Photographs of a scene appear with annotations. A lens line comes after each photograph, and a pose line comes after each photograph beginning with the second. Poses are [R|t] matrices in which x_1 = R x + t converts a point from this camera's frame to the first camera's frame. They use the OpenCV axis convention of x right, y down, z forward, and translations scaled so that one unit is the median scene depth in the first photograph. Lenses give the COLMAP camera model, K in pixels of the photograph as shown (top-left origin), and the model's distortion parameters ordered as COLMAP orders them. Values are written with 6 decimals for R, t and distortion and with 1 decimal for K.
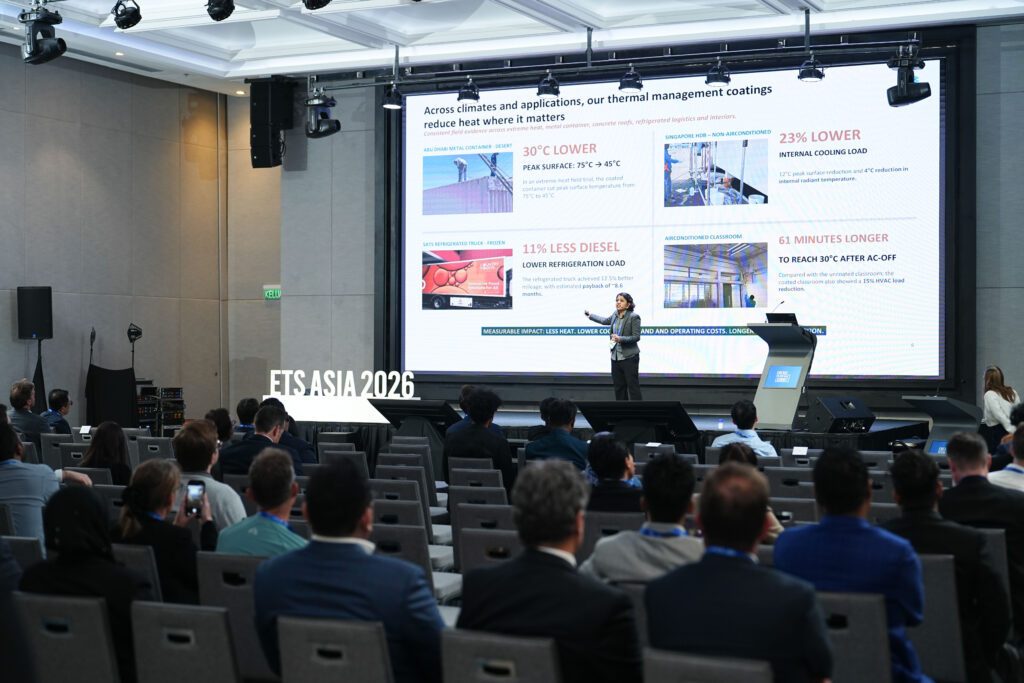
lens RADIAL K [[1699.3, 0, 508.4], [0, 1699.3, 339.0], [0, 0, 1]] dist [0.021443, 0.000000]
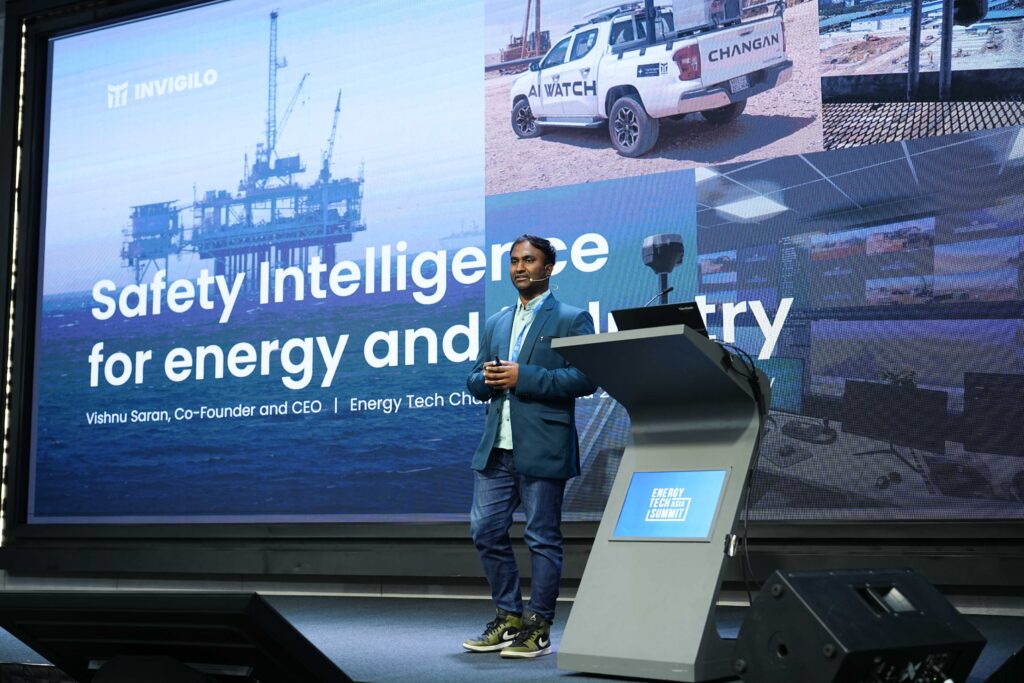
lens RADIAL K [[1292.8, 0, 511.1], [0, 1292.8, 337.8], [0, 0, 1]] dist [0.004163, 0.000000]
pose [[0.999462, -0.015364, -0.028991, 0.125992], [0.011452, 0.991373, -0.130571, 0.020380], [0.030747, 0.130169, 0.991015, 0.681320]]
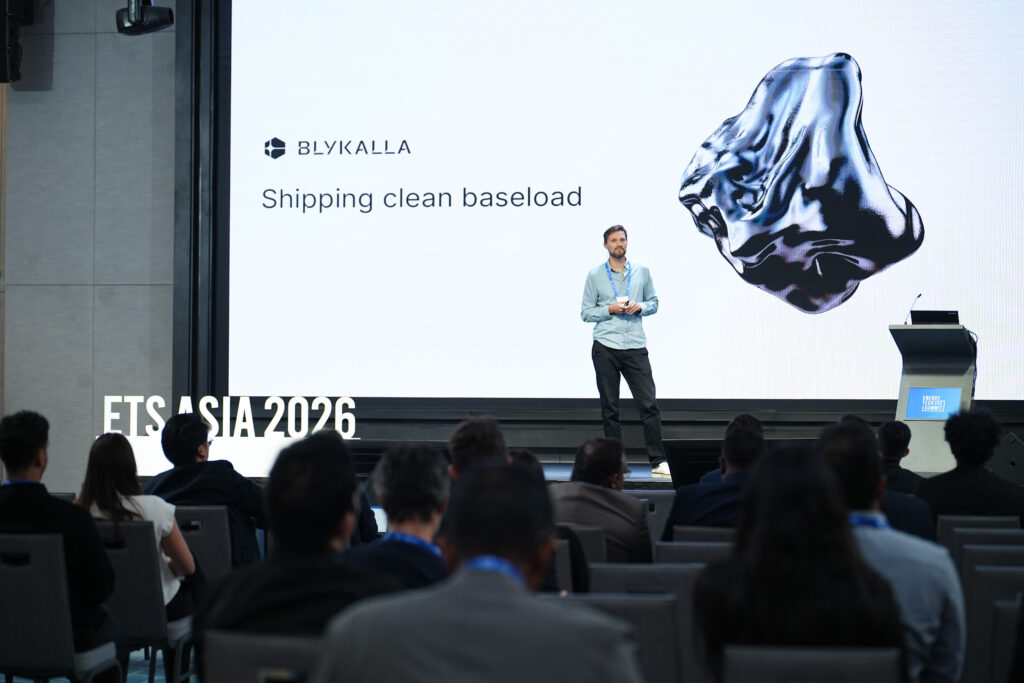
lens RADIAL K [[2255.1, 0, 511.3], [0, 2255.1, 341.0], [0, 0, 1]] dist [0.042180, 0.000000]
pose [[0.960084, 0.007958, 0.279599, -0.231081], [-0.003193, 0.999842, -0.017492, 0.012187], [-0.279694, 0.015901, 0.959958, 0.159179]]
